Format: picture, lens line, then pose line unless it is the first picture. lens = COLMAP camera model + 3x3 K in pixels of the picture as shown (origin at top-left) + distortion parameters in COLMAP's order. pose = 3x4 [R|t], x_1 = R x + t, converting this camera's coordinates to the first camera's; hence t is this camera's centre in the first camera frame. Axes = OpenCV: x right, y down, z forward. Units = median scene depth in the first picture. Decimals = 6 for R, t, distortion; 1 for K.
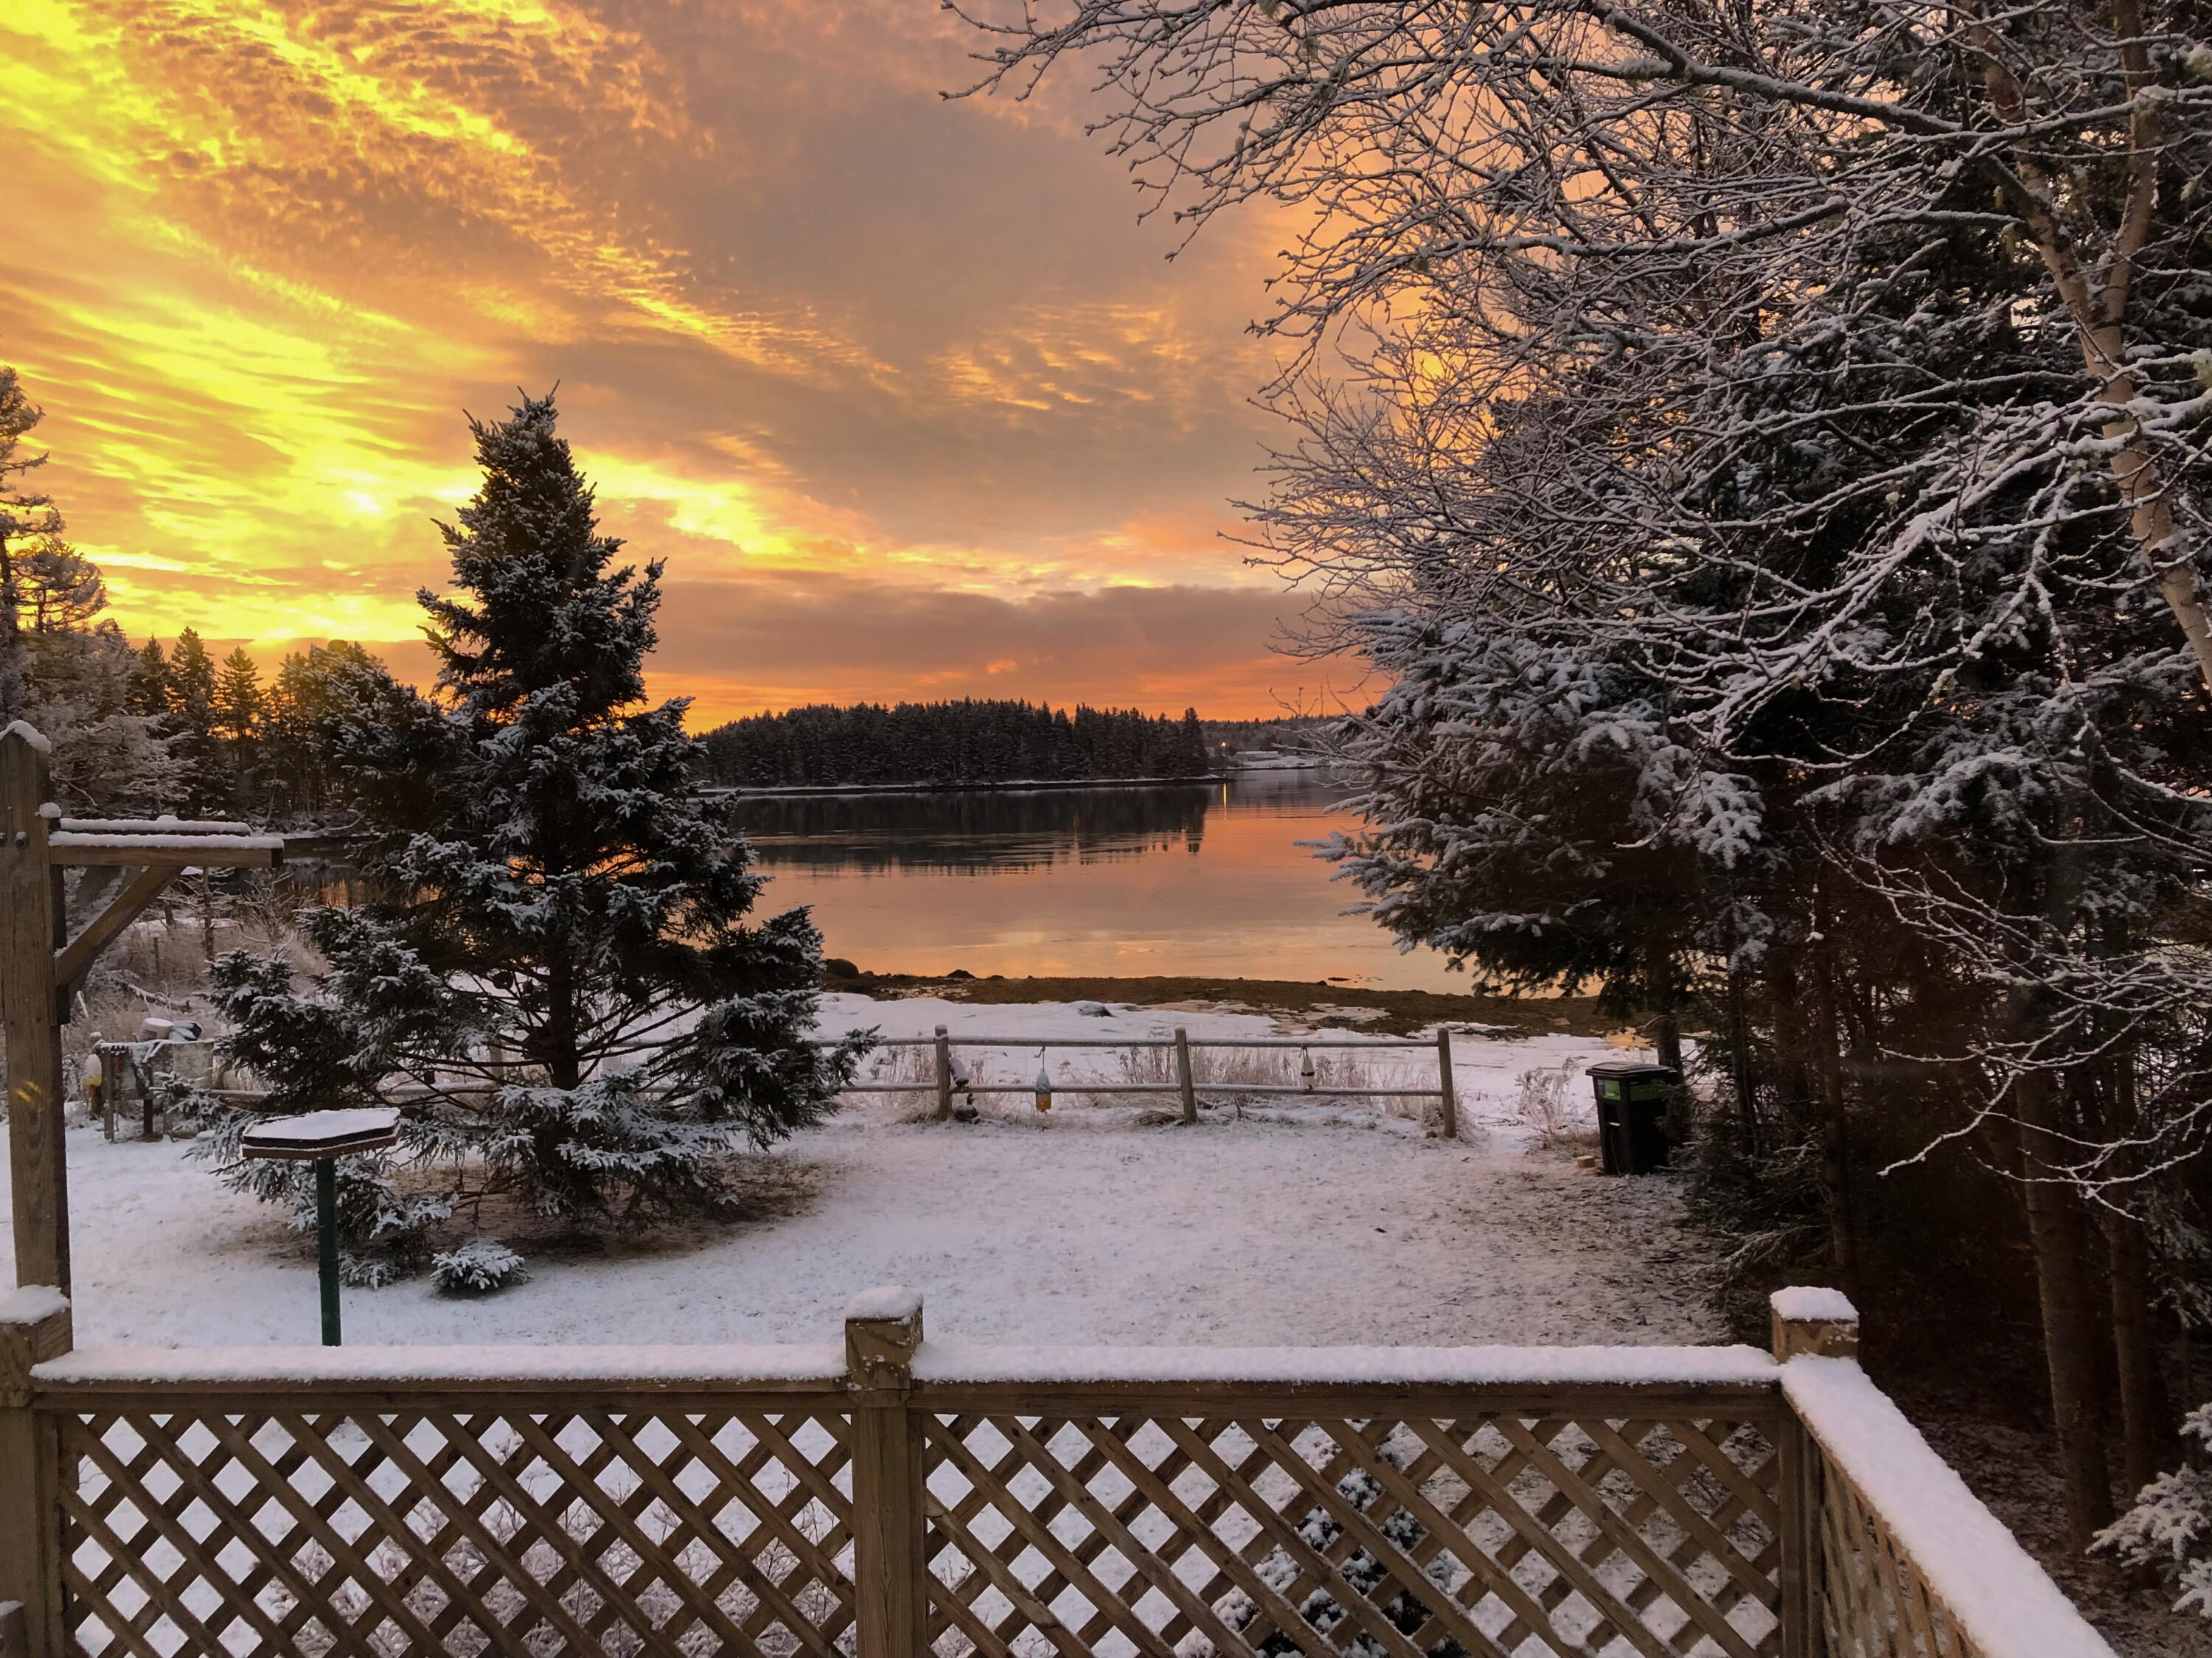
lens RADIAL K [[1826.6, 0, 1116.8], [0, 1826.6, 825.2], [0, 0, 1]] dist [0.018084, 0.006168]
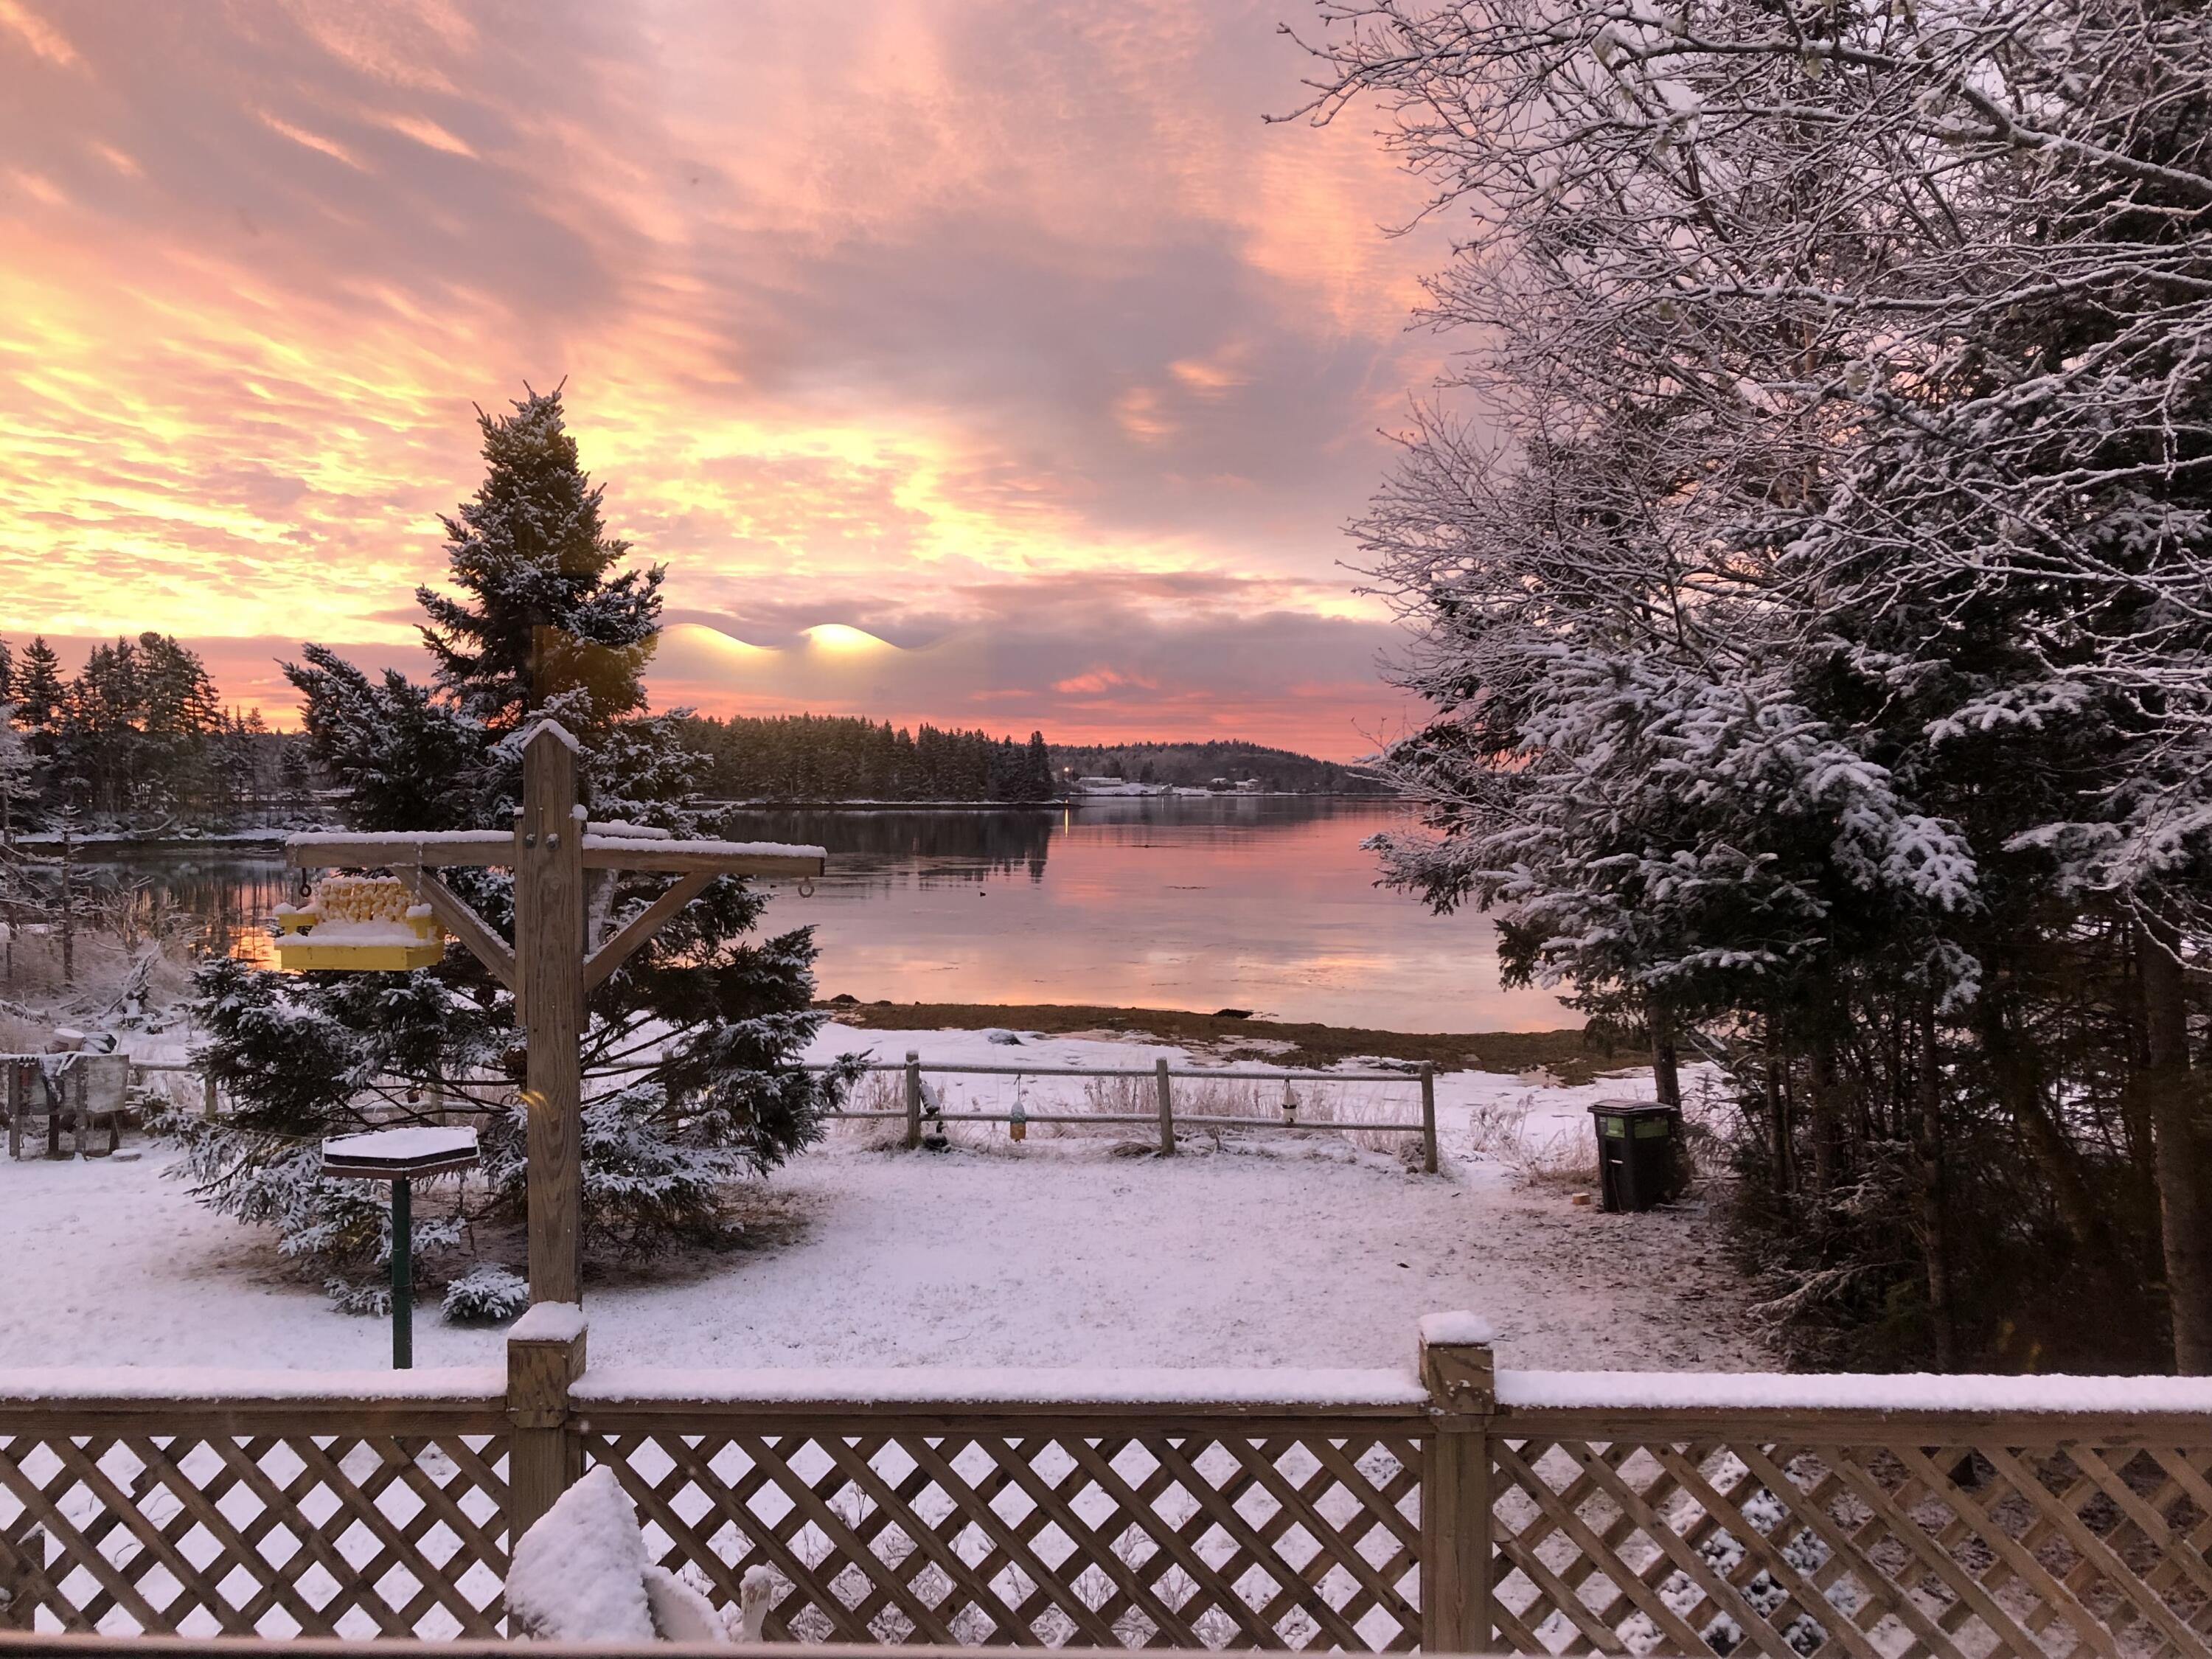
lens RADIAL K [[1865.9, 0, 1097.1], [0, 1865.9, 826.6], [0, 0, 1]] dist [0.008411, 0.020629]
pose [[0.996851, 0.026637, 0.074683, -0.104570], [-0.025675, 0.999575, -0.013816, 0.001574], [-0.075020, 0.011855, 0.997112, -0.002009]]
